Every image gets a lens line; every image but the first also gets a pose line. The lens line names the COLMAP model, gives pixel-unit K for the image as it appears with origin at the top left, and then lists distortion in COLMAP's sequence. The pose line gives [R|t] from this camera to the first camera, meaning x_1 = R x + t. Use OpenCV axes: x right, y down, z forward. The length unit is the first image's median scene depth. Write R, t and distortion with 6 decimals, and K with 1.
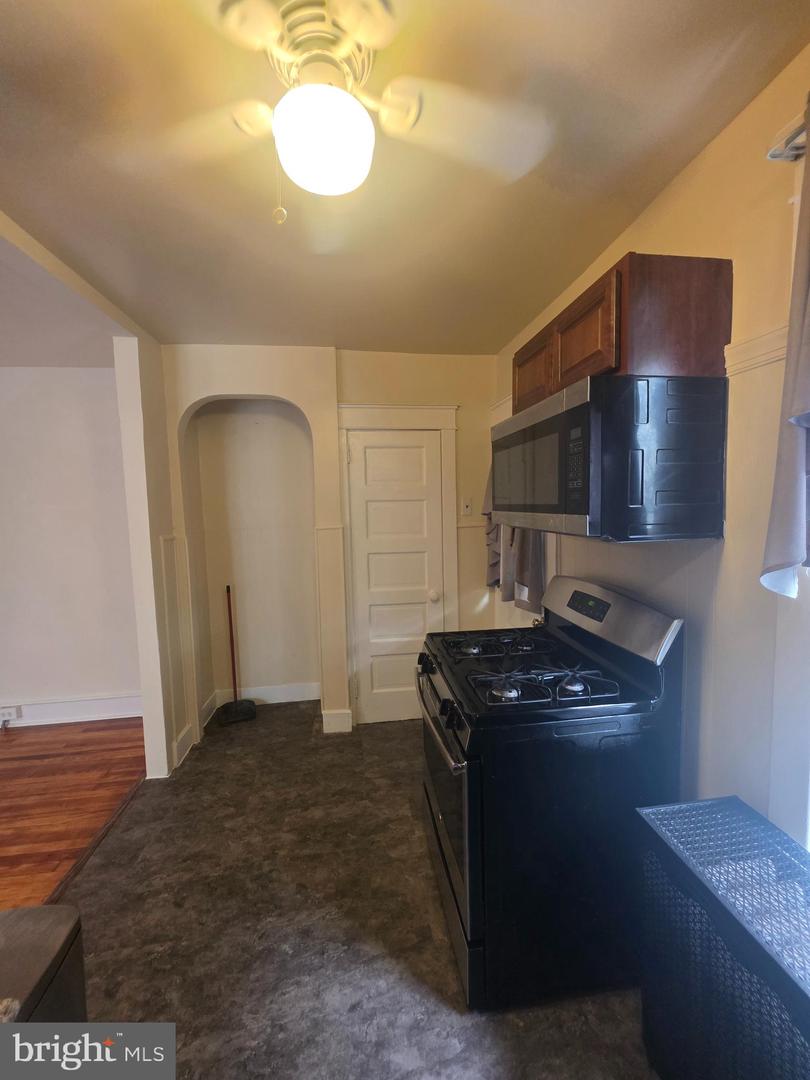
lens RADIAL K [[434.0, 0, 402.8], [0, 434.0, 538.6], [0, 0, 1]] dist [0.000737, 0.000104]
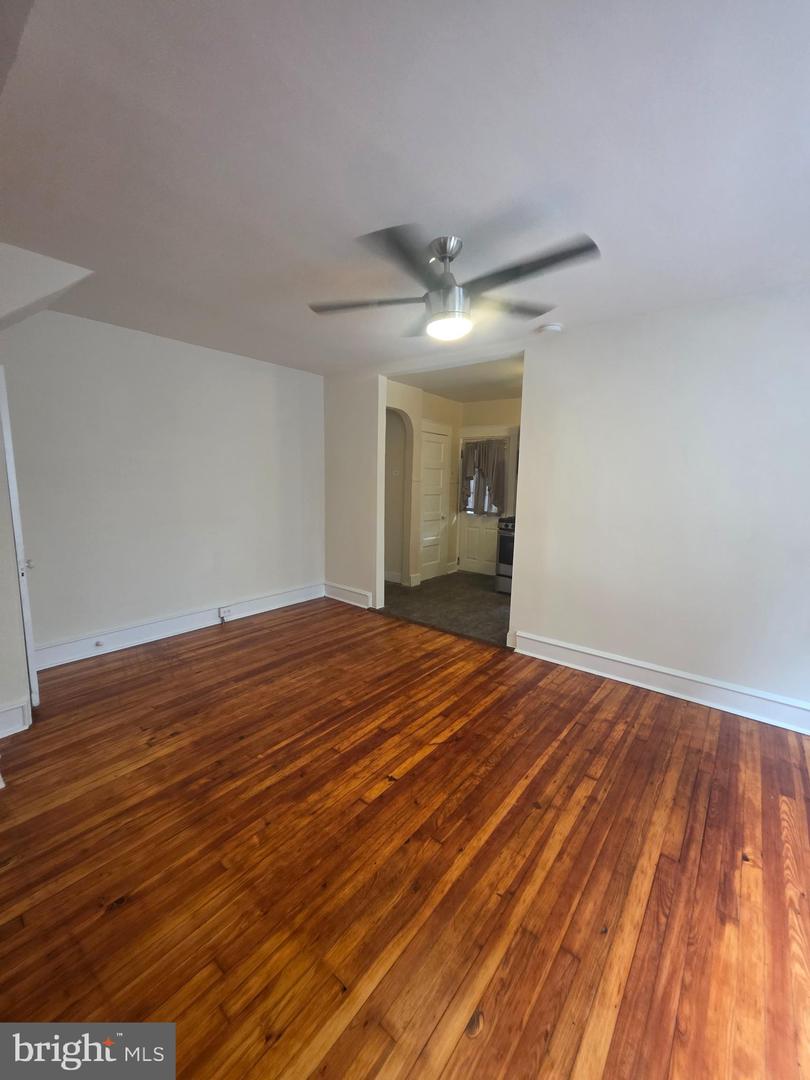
lens RADIAL K [[434.0, 0, 406.2], [0, 434.0, 539.4], [0, 0, 1]] dist [0.000737, 0.000104]
pose [[0.721603, -0.056163, 0.690025, -1.601220], [0.017664, 0.997873, 0.062747, 0.118017], [-0.692081, -0.033089, 0.721061, -0.401452]]
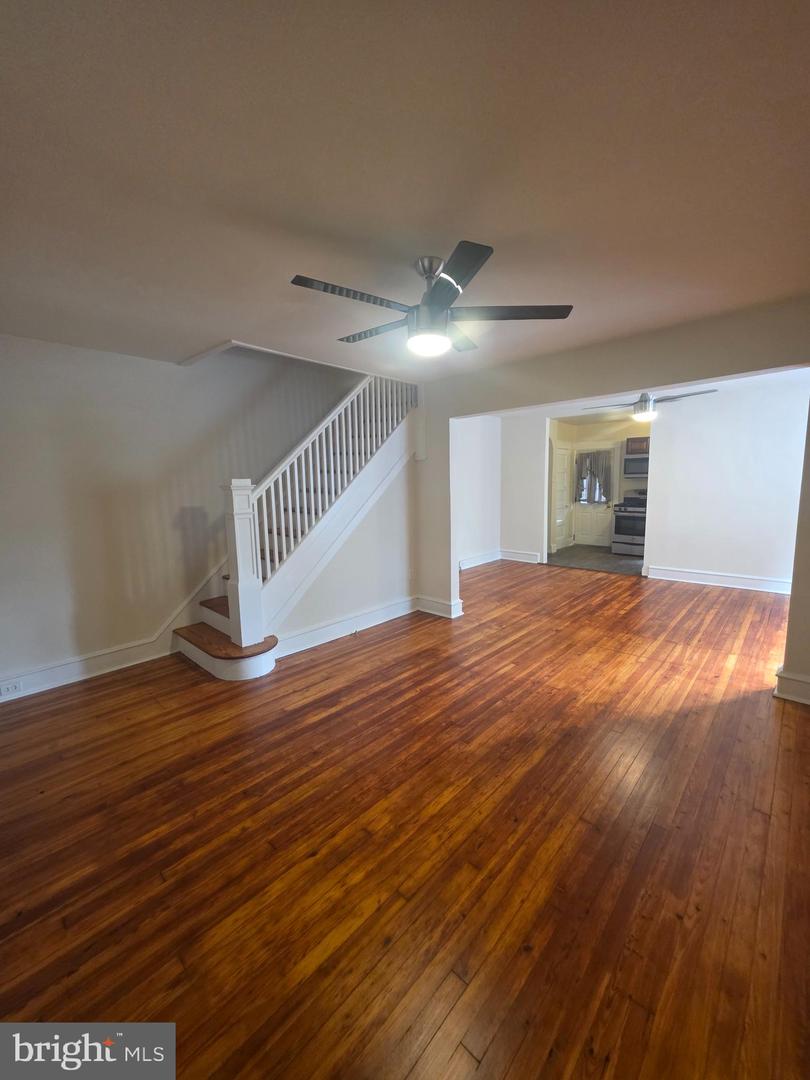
lens RADIAL K [[434.0, 0, 404.7], [0, 434.0, 536.4], [0, 0, 1]] dist [0.000737, 0.000104]
pose [[0.769123, -0.073160, 0.634899, -2.870370], [0.053667, 0.997311, 0.049908, 0.146672], [-0.636843, -0.004313, 0.770981, -0.631598]]
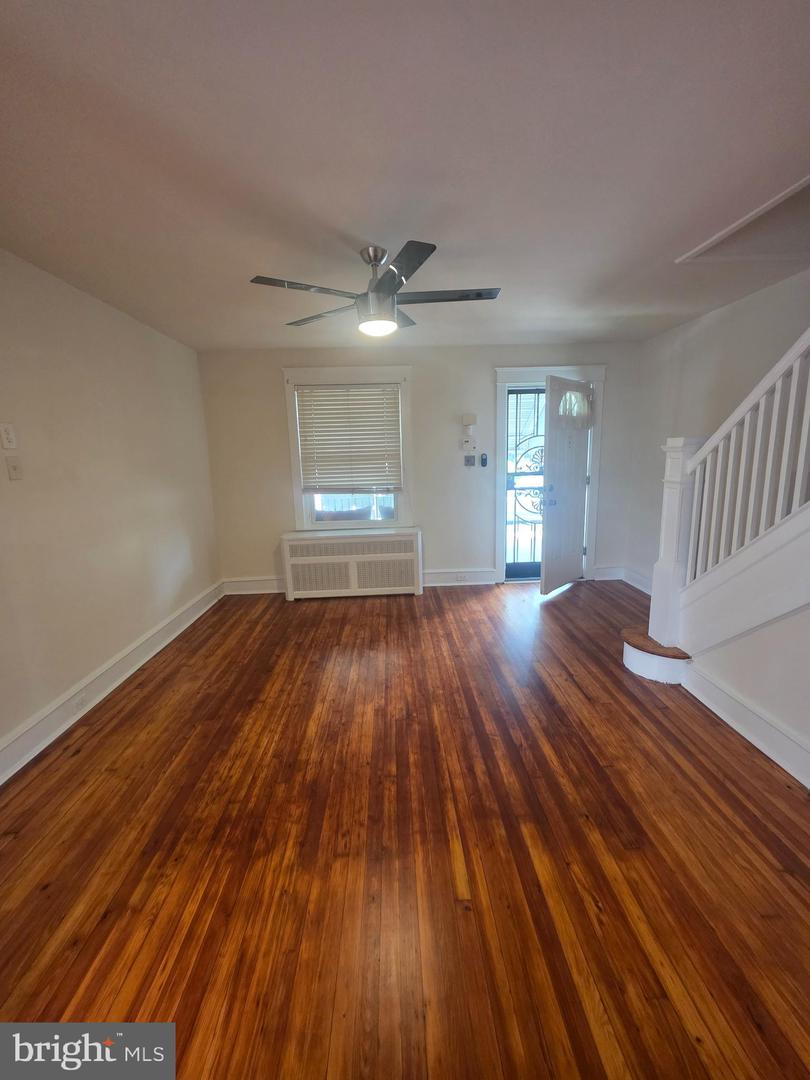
lens RADIAL K [[434.0, 0, 407.0], [0, 434.0, 539.1], [0, 0, 1]] dist [0.000737, 0.000104]
pose [[-0.087141, 0.217787, -0.972098, -1.439036], [-0.053762, 0.973360, 0.222889, 0.060187], [0.994744, 0.071685, -0.073111, 0.070517]]
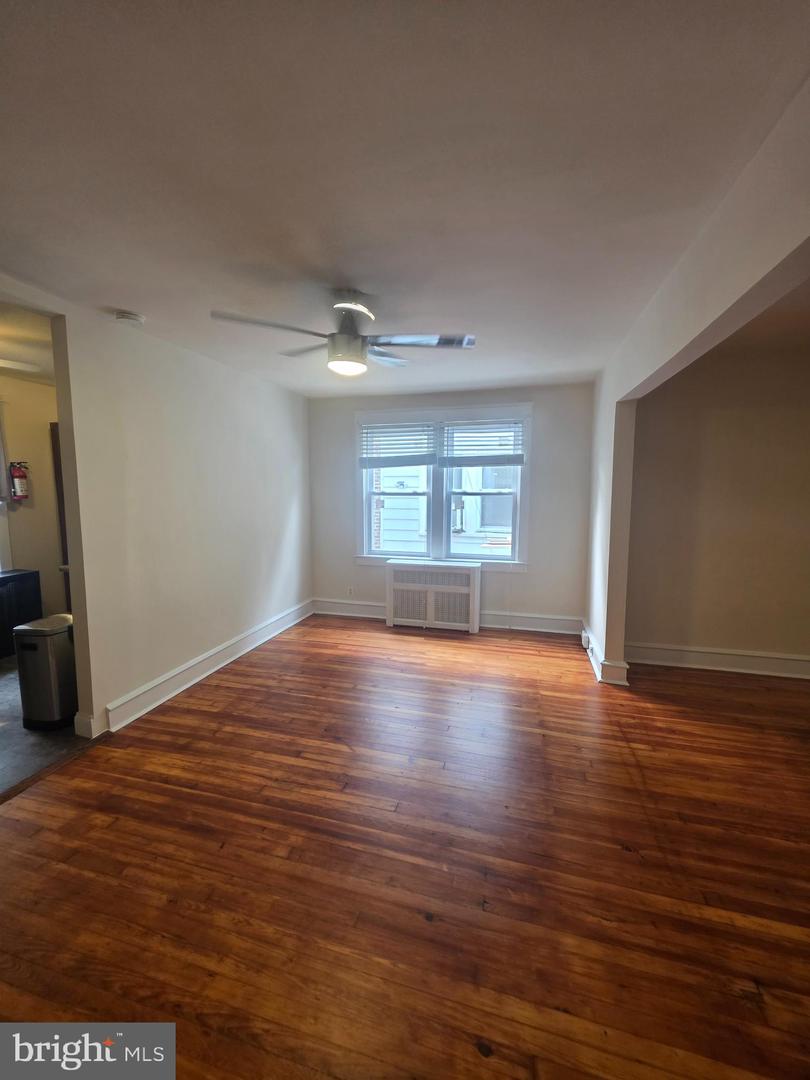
lens RADIAL K [[434.0, 0, 400.6], [0, 434.0, 540.6], [0, 0, 1]] dist [0.000737, 0.000104]
pose [[-0.922106, -0.019699, 0.386437, -1.440161], [0.057685, 0.980544, 0.187632, -0.020500], [-0.382614, 0.195308, -0.903029, 0.835870]]
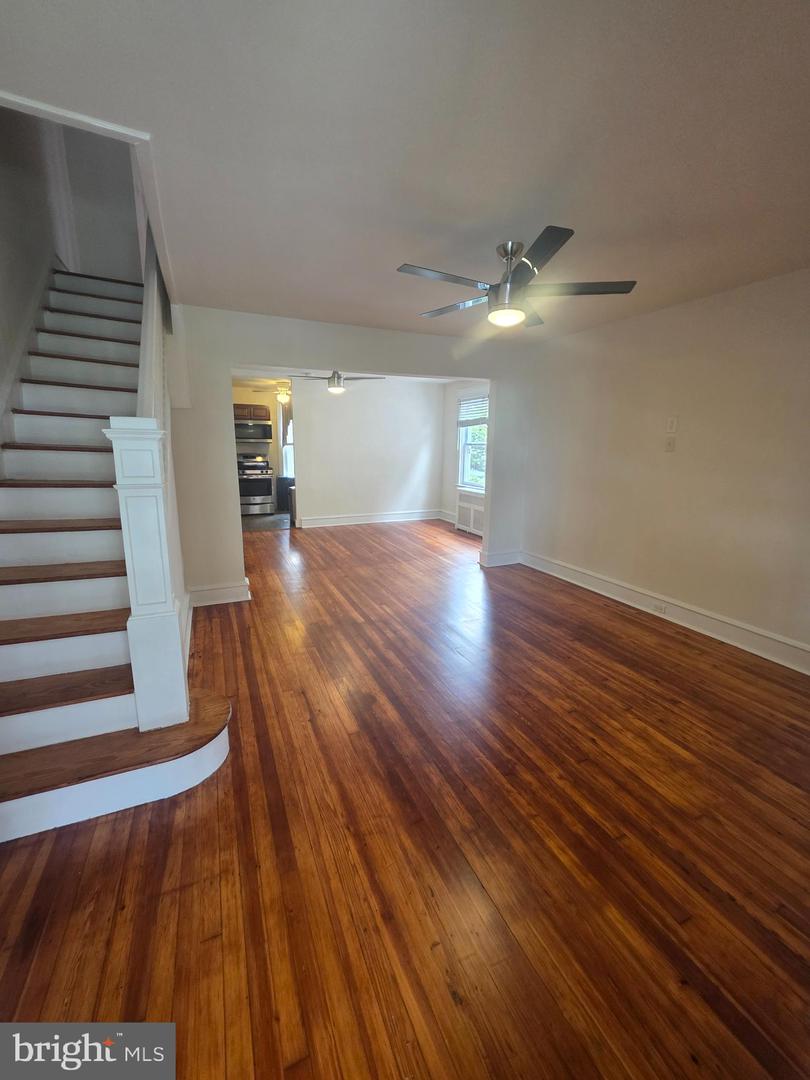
lens RADIAL K [[434.0, 0, 409.6], [0, 434.0, 531.7], [0, 0, 1]] dist [0.000737, 0.000104]
pose [[-0.297739, -0.167364, 0.939862, -3.176342], [0.075256, 0.977334, 0.197877, 0.086691], [-0.951677, 0.129646, -0.278395, 0.413351]]
